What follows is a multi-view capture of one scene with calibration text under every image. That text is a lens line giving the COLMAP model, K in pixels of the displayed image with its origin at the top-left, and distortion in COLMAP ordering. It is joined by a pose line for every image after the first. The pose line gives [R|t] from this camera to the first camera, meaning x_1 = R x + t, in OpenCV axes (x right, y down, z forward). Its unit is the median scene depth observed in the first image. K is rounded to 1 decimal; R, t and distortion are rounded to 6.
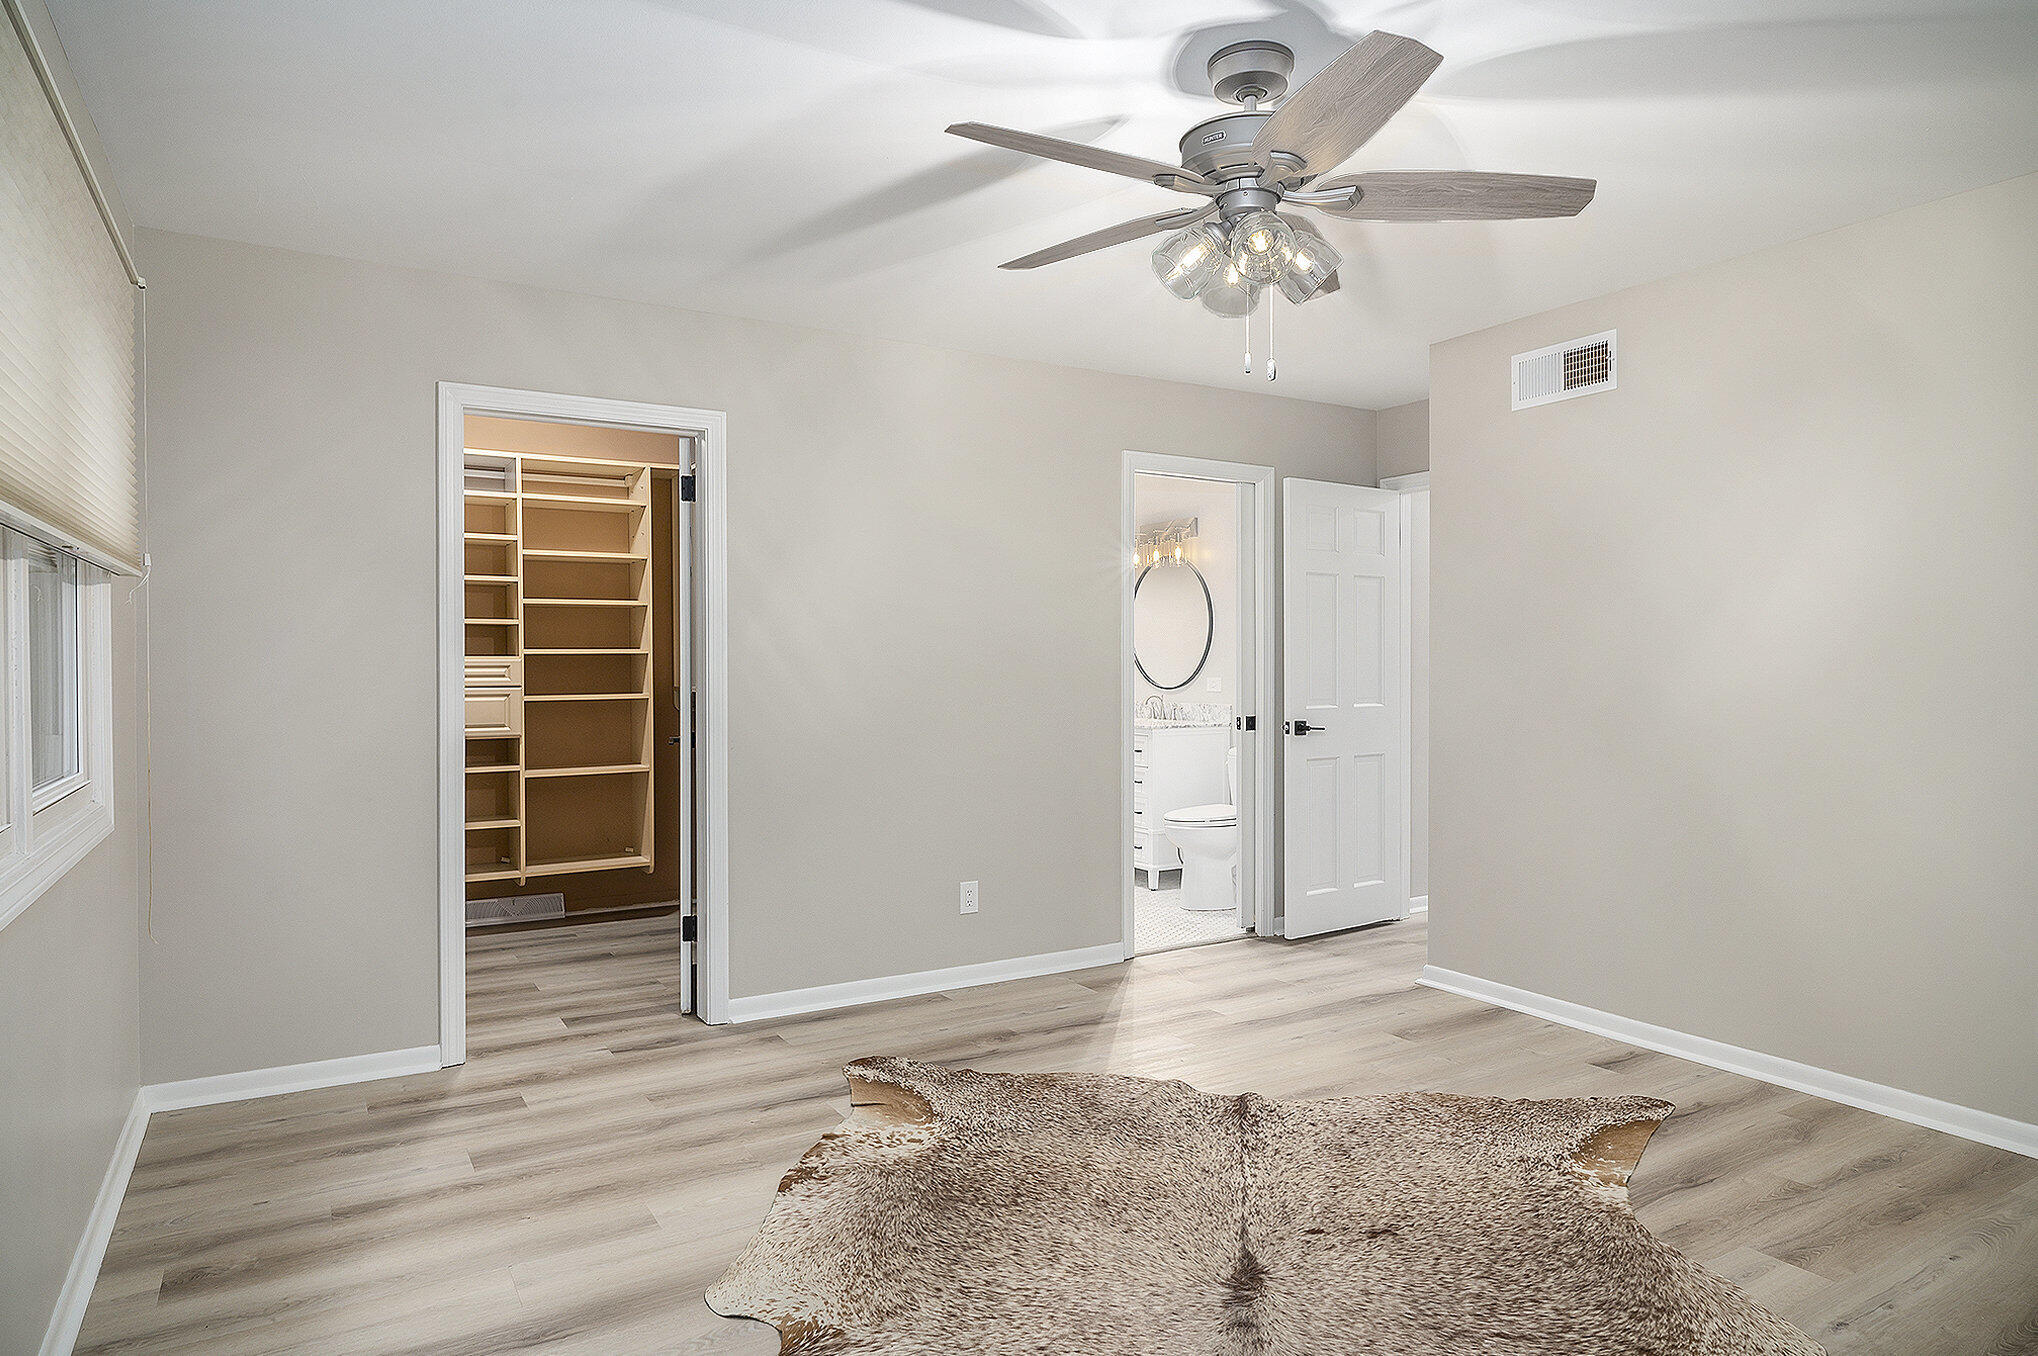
lens RADIAL K [[1206.5, 0, 1018.8], [0, 1206.5, 667.5], [0, 0, 1]] dist [0.003993, 0.004880]
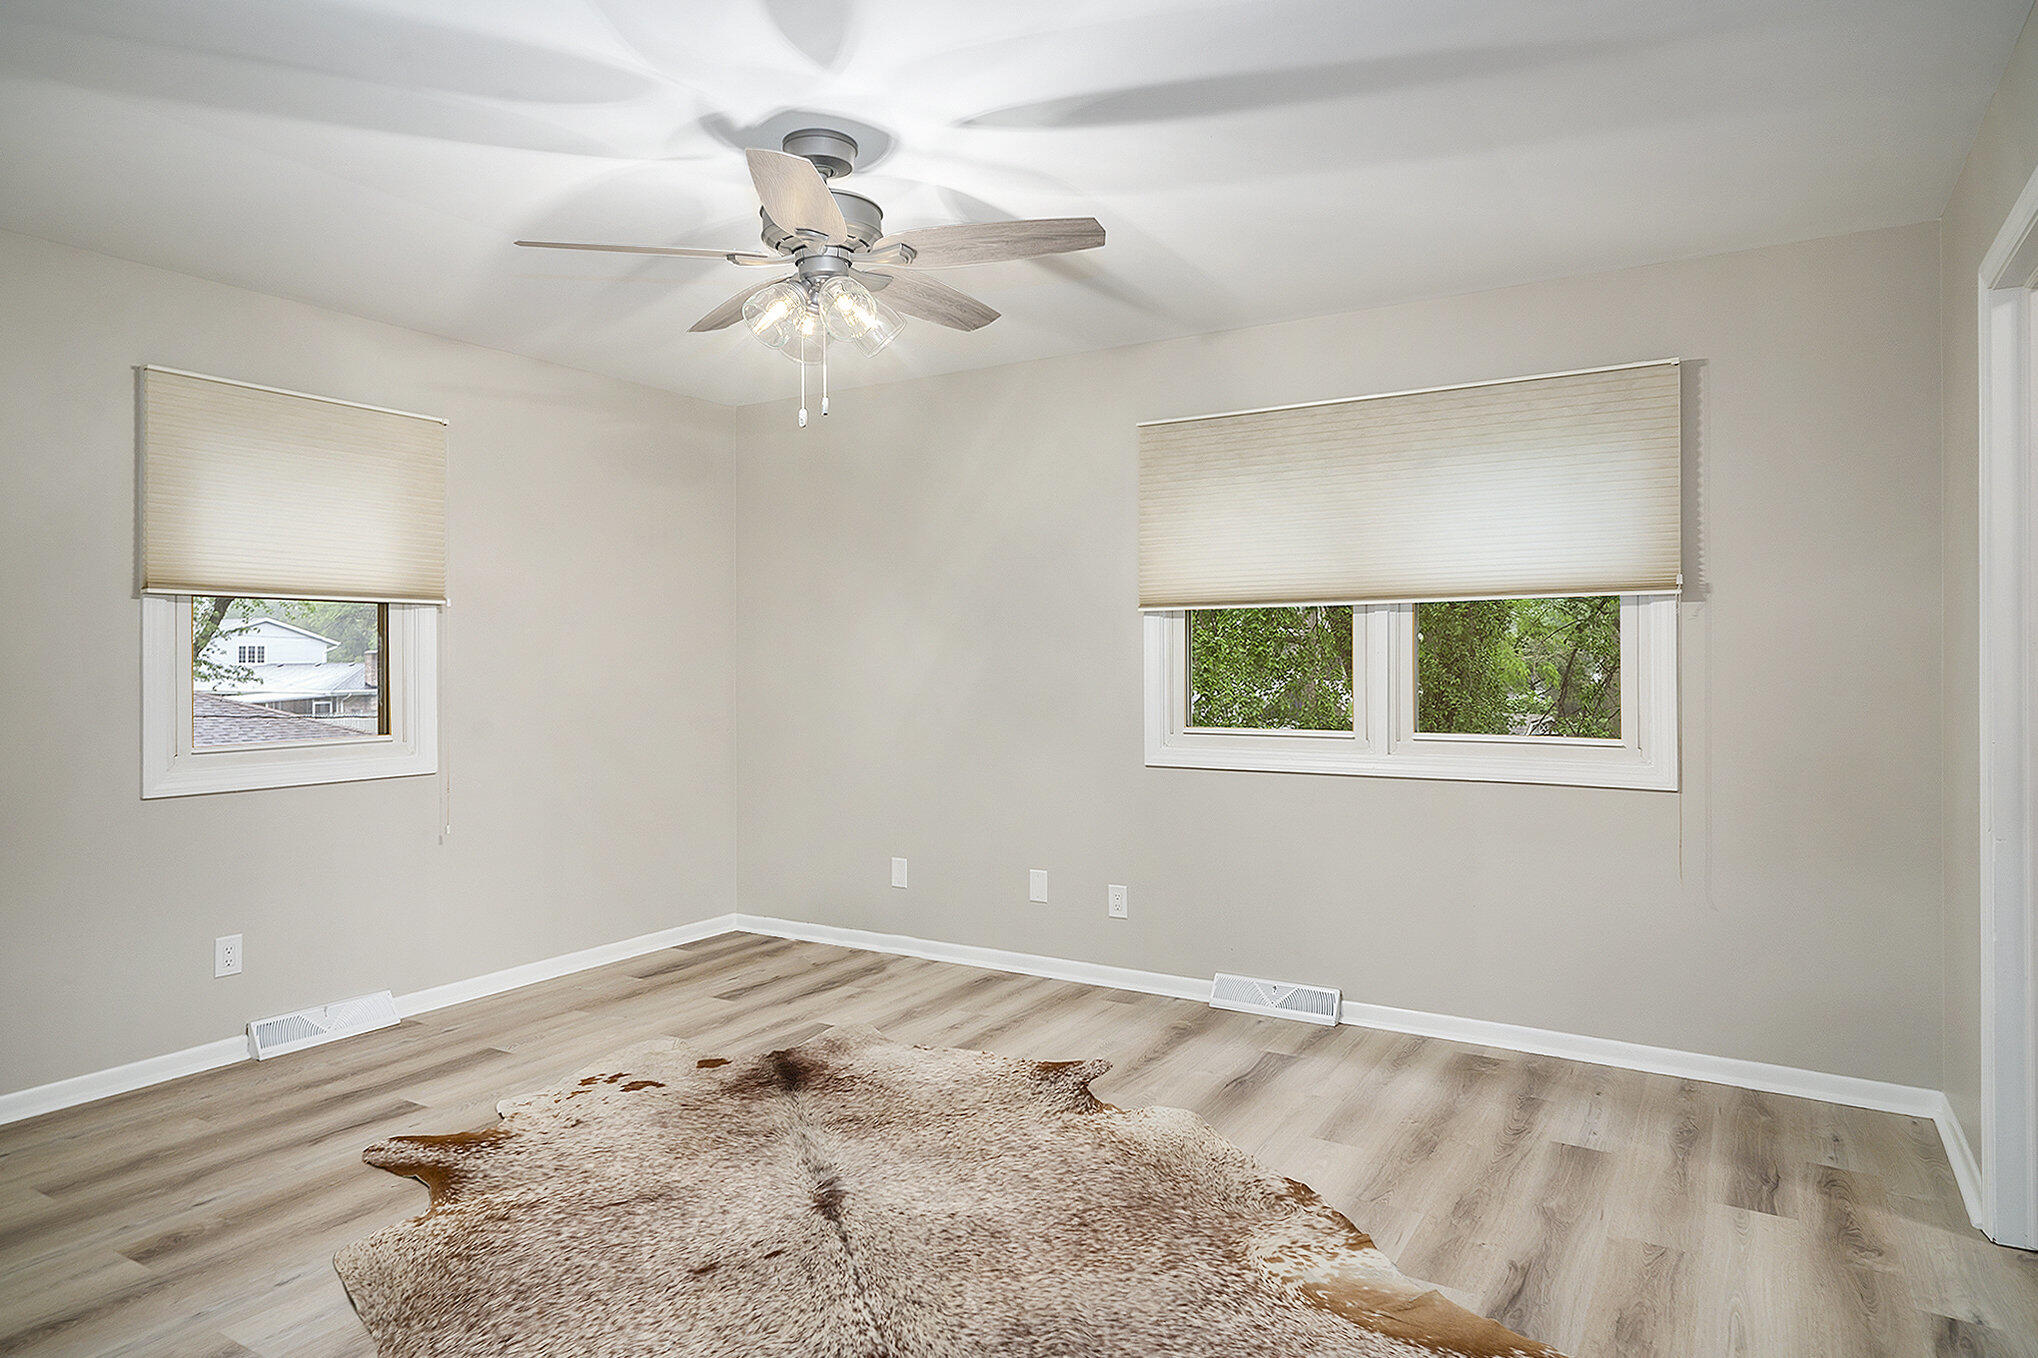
lens RADIAL K [[1206.5, 0, 1006.0], [0, 1206.5, 694.2], [0, 0, 1]] dist [0.003993, 0.004880]
pose [[-0.887571, 0.009420, -0.460575, 0.408241], [-0.005817, 0.999482, 0.031652, -0.006041], [0.460634, 0.030773, -0.887056, 1.511971]]
